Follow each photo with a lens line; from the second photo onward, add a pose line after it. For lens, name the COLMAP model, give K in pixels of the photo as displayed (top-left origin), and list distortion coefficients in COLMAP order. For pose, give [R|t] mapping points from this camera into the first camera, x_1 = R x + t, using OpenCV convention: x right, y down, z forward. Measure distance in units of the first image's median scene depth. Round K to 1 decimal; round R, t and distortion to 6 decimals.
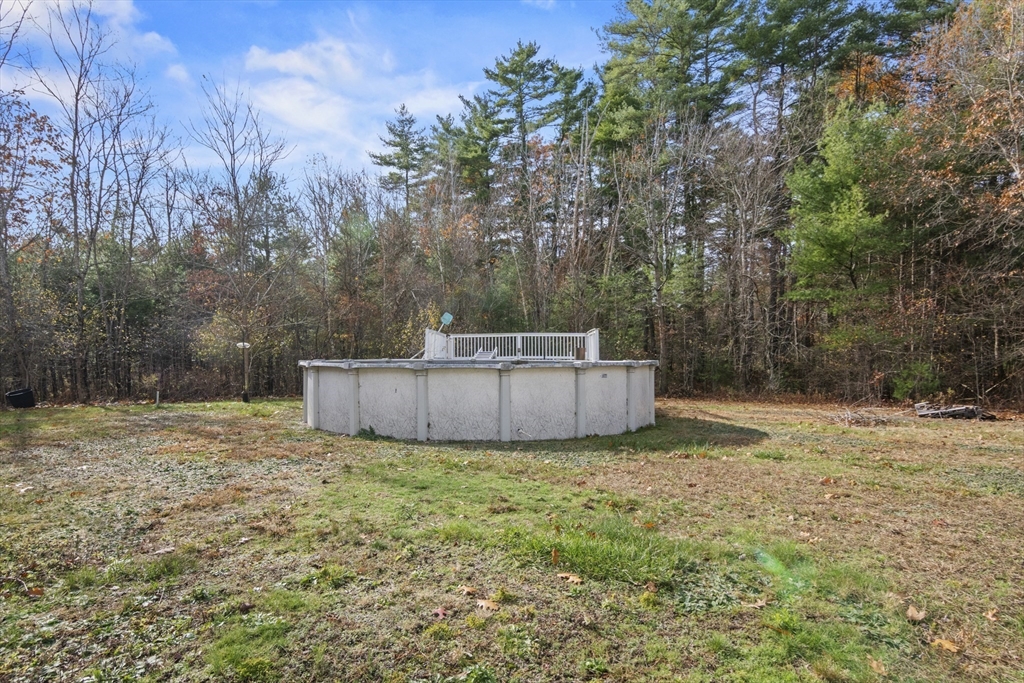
lens RADIAL K [[477.9, 0, 516.7], [0, 477.9, 368.3], [0, 0, 1]] dist [-0.002900, -0.000216]
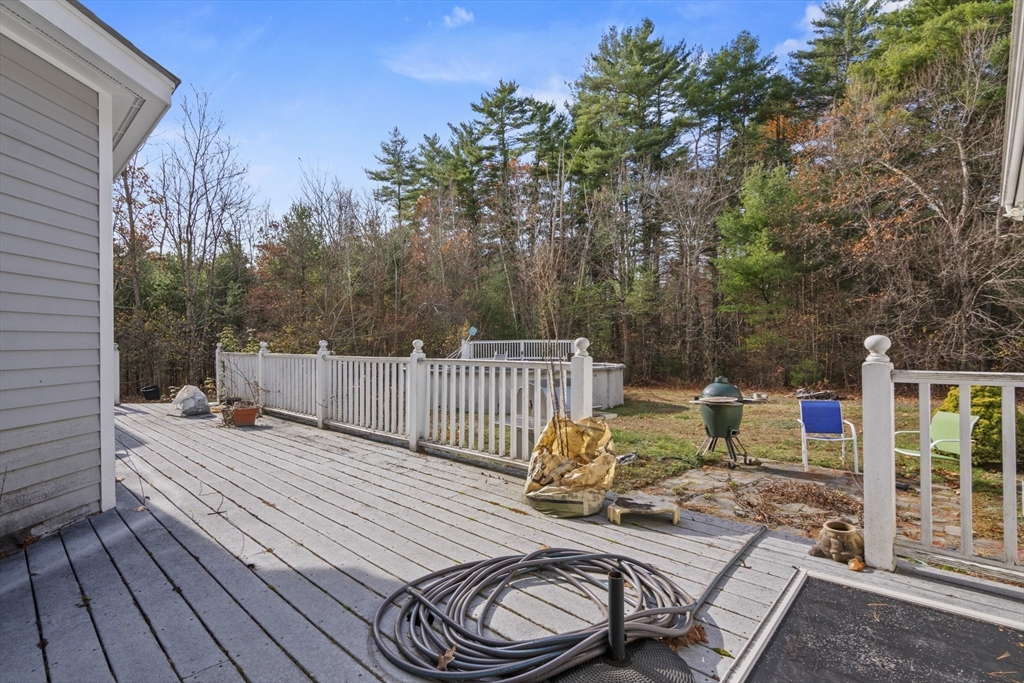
lens RADIAL K [[477.9, 0, 511.0], [0, 477.9, 342.1], [0, 0, 1]] dist [-0.002900, -0.000216]
pose [[0.998080, -0.004375, 0.061789, -0.046393], [0.006384, 0.999457, -0.032341, -0.010369], [-0.061614, 0.032673, 0.997565, -0.145271]]
